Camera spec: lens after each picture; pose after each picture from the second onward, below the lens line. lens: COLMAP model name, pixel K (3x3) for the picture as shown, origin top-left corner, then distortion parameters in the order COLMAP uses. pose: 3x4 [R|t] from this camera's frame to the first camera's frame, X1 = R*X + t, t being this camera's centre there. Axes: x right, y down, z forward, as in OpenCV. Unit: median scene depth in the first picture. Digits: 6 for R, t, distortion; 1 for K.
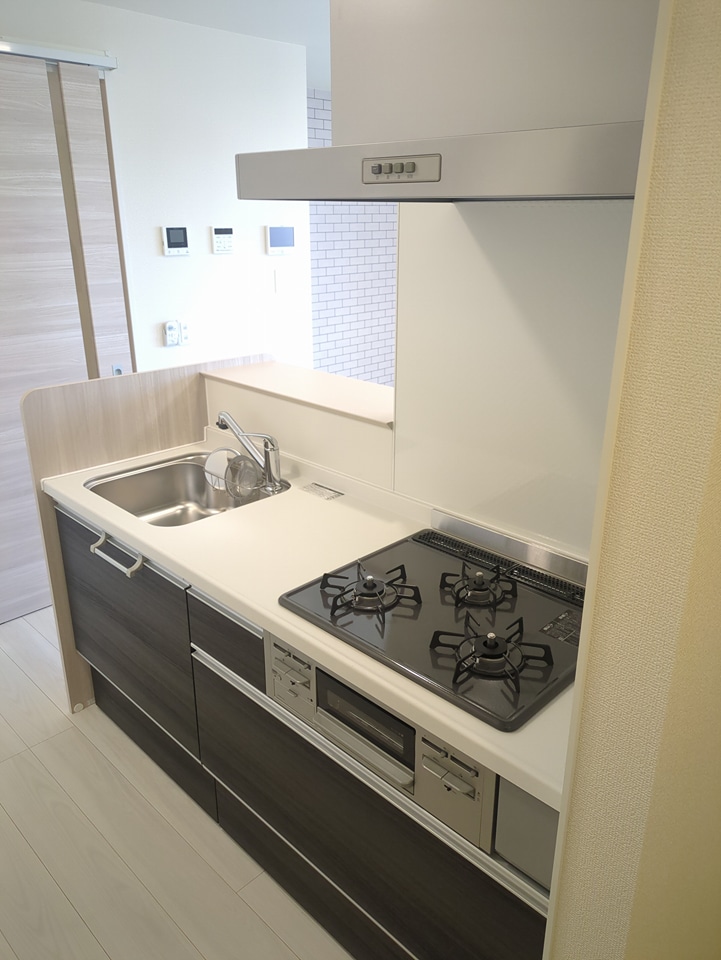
lens RADIAL K [[721.0, 0, 359.2], [0, 721.0, 473.7], [0, 0, 1]] dist [0.025985, -0.012037]
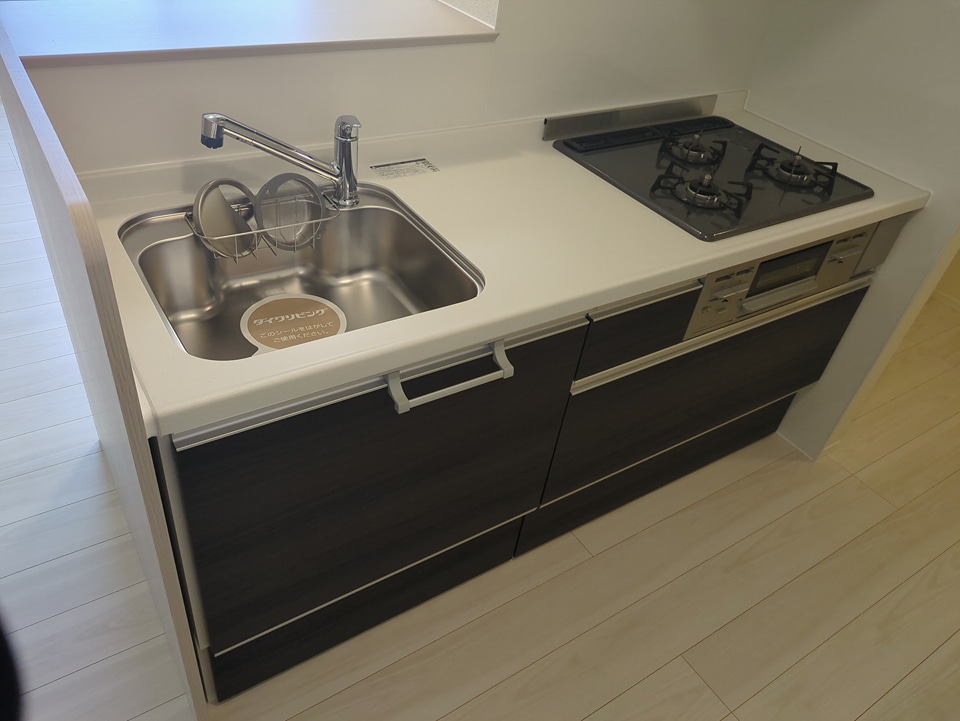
lens RADIAL K [[721.0, 0, 473.0], [0, 721.0, 362.8], [0, 0, 1]] dist [0.025985, -0.012037]
pose [[0.230198, -0.601339, 0.765115, -1.190820], [0.241602, 0.796929, 0.553654, -0.345071], [-0.942676, 0.057403, 0.328736, 1.185488]]
